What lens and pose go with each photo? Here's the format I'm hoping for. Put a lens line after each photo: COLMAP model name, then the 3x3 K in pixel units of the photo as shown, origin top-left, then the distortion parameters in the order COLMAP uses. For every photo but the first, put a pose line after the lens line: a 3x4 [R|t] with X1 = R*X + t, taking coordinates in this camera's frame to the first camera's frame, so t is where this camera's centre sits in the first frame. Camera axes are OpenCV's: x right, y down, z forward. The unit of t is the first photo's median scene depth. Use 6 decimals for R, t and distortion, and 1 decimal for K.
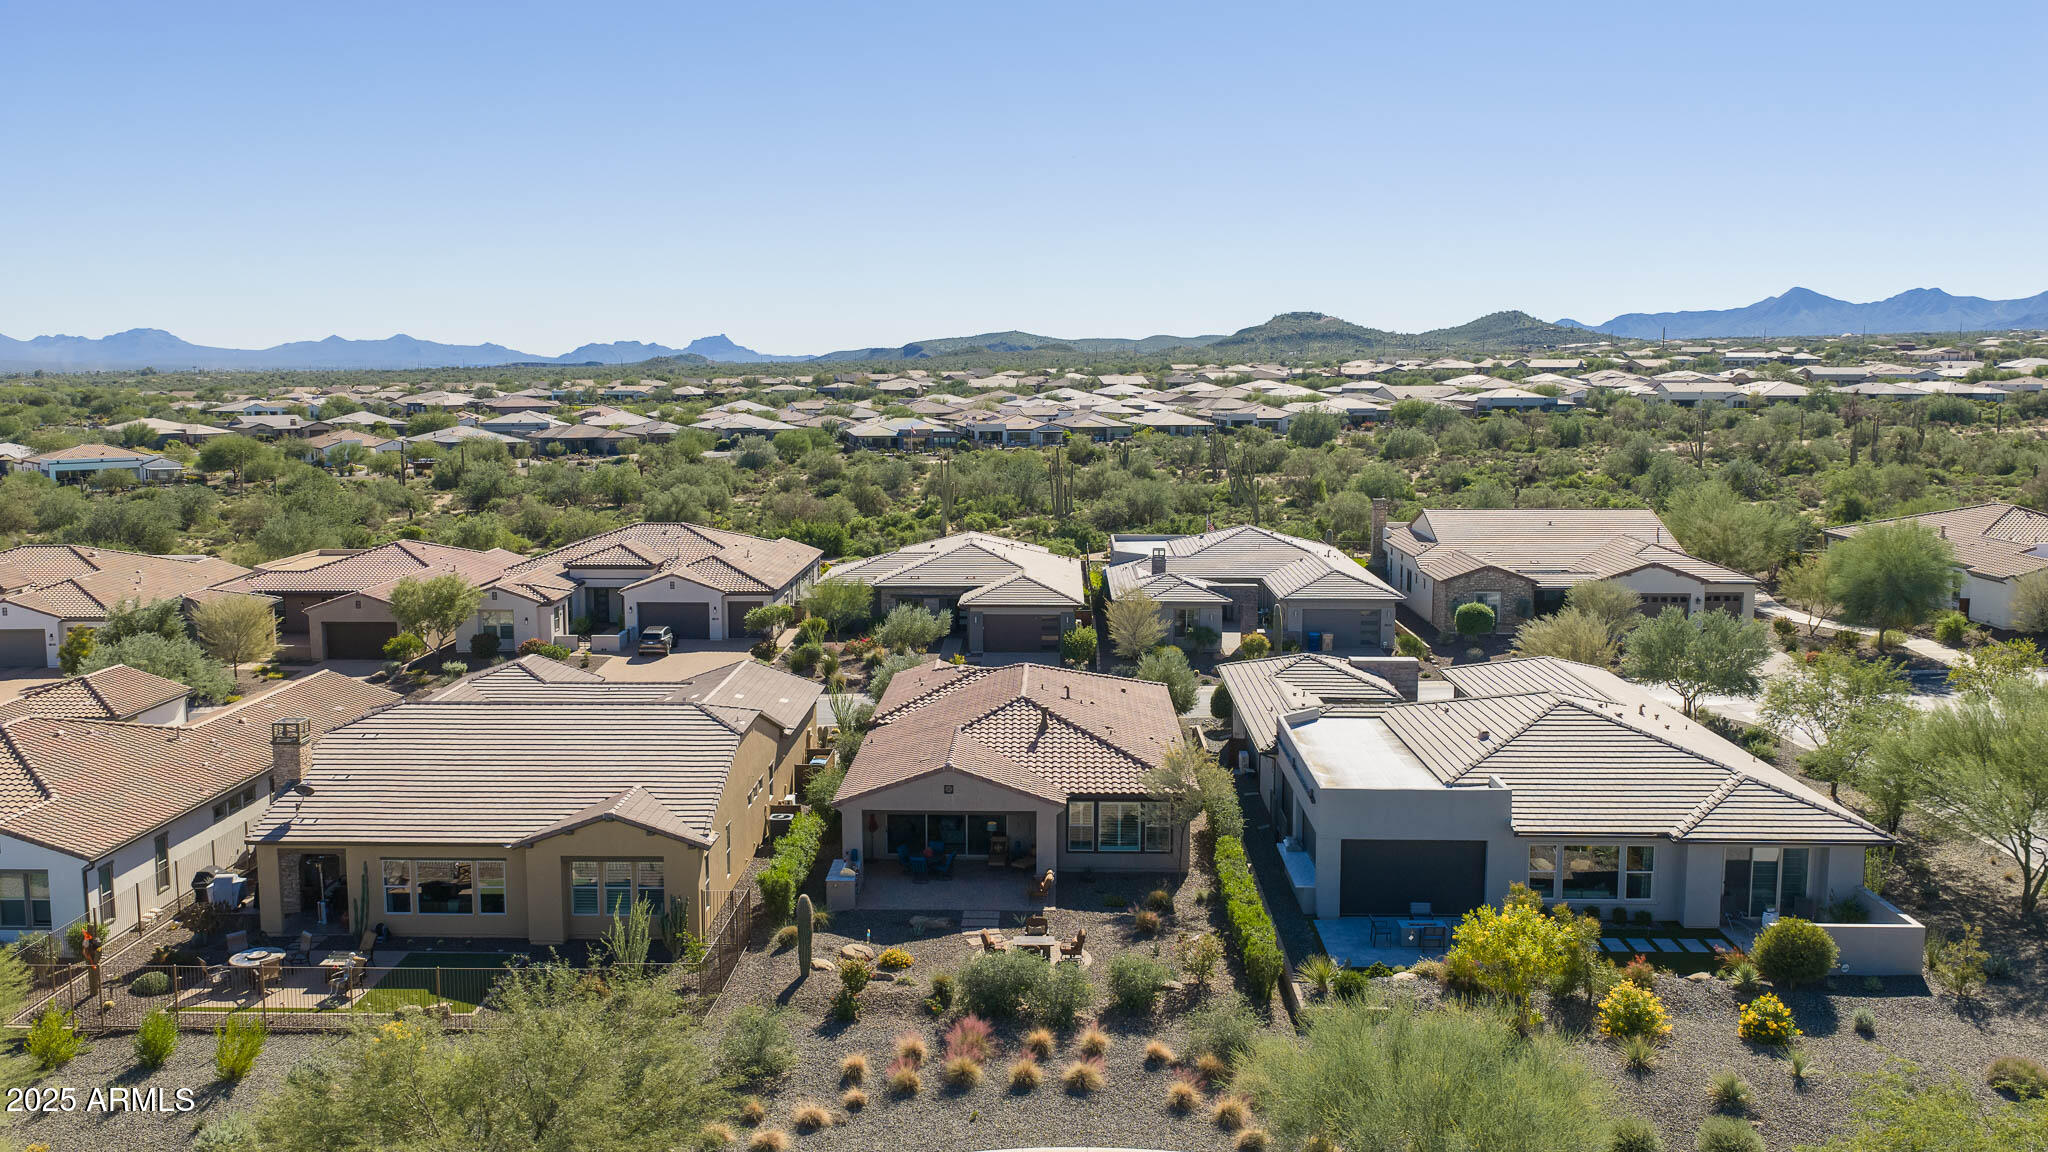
lens RADIAL K [[1692.5, 0, 1028.7], [0, 1692.5, 576.2], [0, 0, 1]] dist [0.016754, -0.028765]
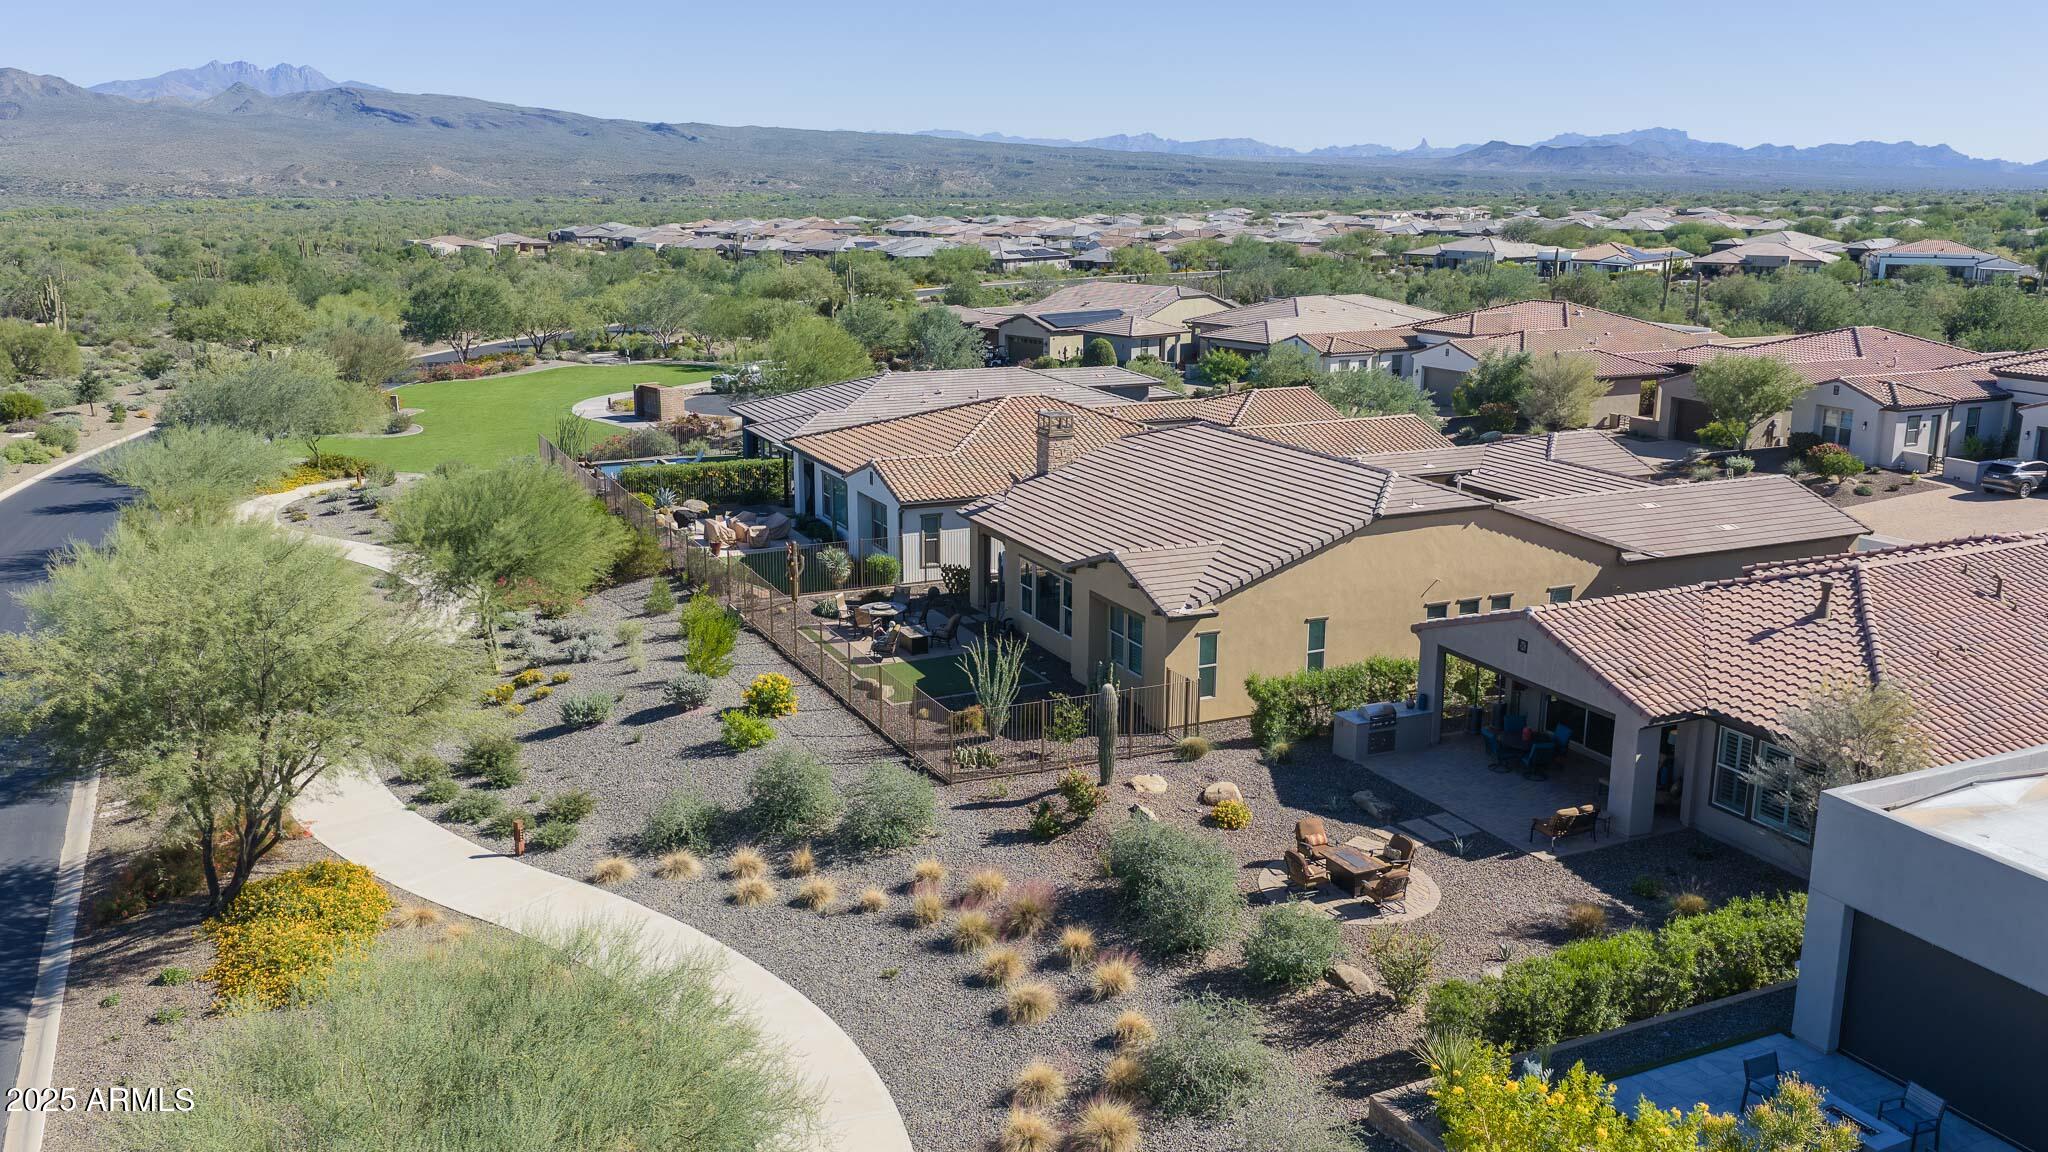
lens RADIAL K [[1692.5, 0, 1037.6], [0, 1692.5, 574.4], [0, 0, 1]] dist [0.016754, -0.028765]
pose [[0.455826, 0.215643, -0.863551, 0.476616], [-0.123983, 0.976132, 0.178311, 0.000612], [0.881391, 0.025787, 0.471683, 0.543670]]
